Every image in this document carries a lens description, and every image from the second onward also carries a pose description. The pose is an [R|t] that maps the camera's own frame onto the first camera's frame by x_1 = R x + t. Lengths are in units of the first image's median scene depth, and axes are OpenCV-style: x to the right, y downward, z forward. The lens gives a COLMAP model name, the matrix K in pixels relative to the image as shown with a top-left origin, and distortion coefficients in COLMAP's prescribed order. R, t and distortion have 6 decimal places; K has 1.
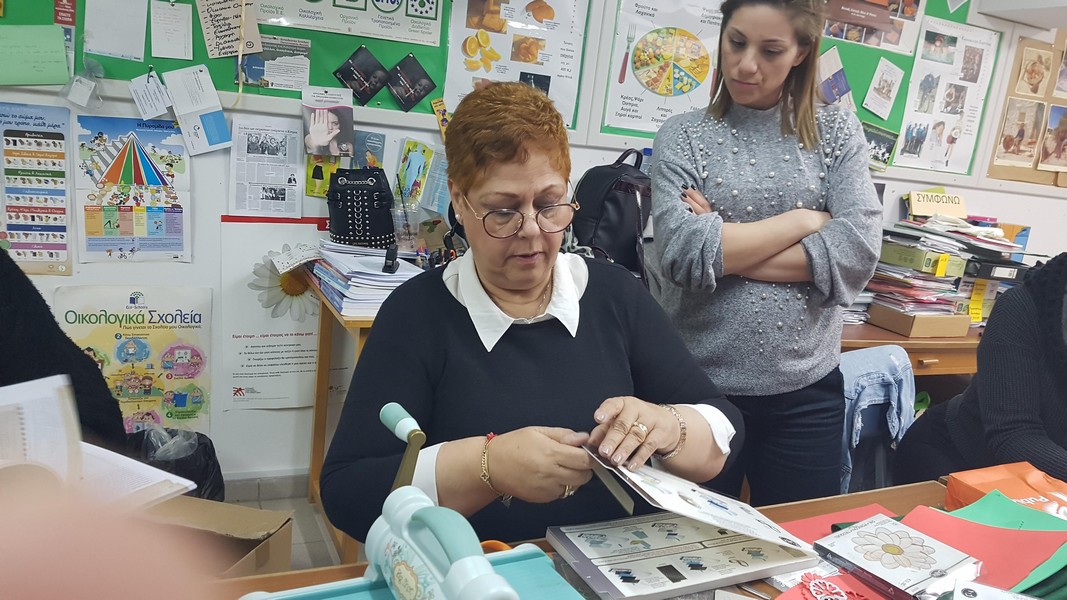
lens RADIAL K [[848.4, 0, 531.7], [0, 848.4, 305.9], [0, 0, 1]] dist [0.006341, -0.055037]
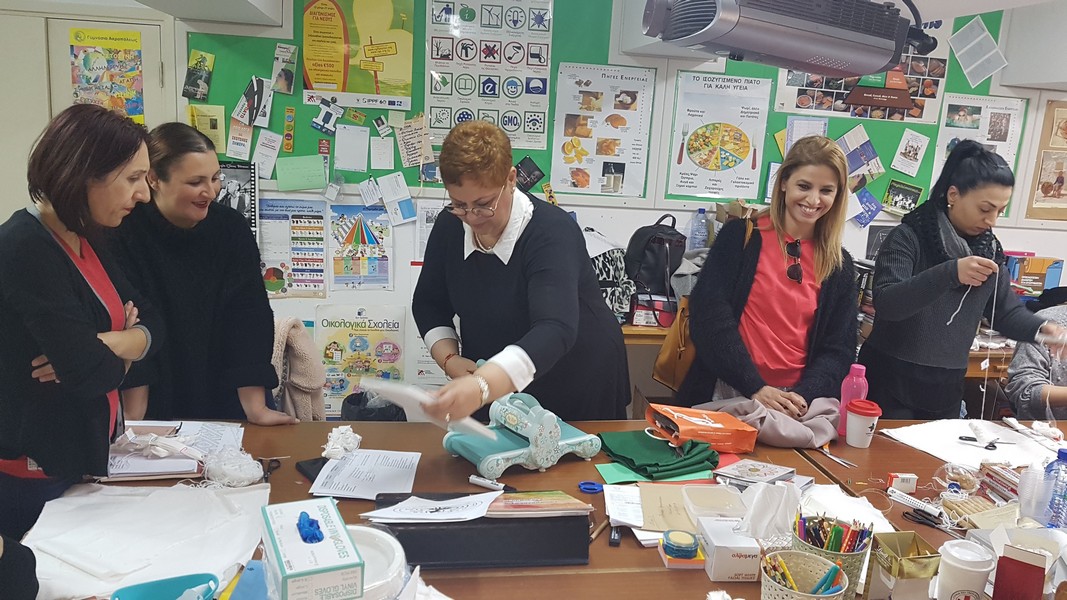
lens RADIAL K [[848.4, 0, 524.5], [0, 848.4, 292.0], [0, 0, 1]] dist [0.006341, -0.055037]
pose [[0.958795, 0.001107, -0.284098, 0.294293], [-0.014605, 0.998862, -0.045398, 0.021092], [0.283724, 0.047676, 0.957720, -0.473450]]
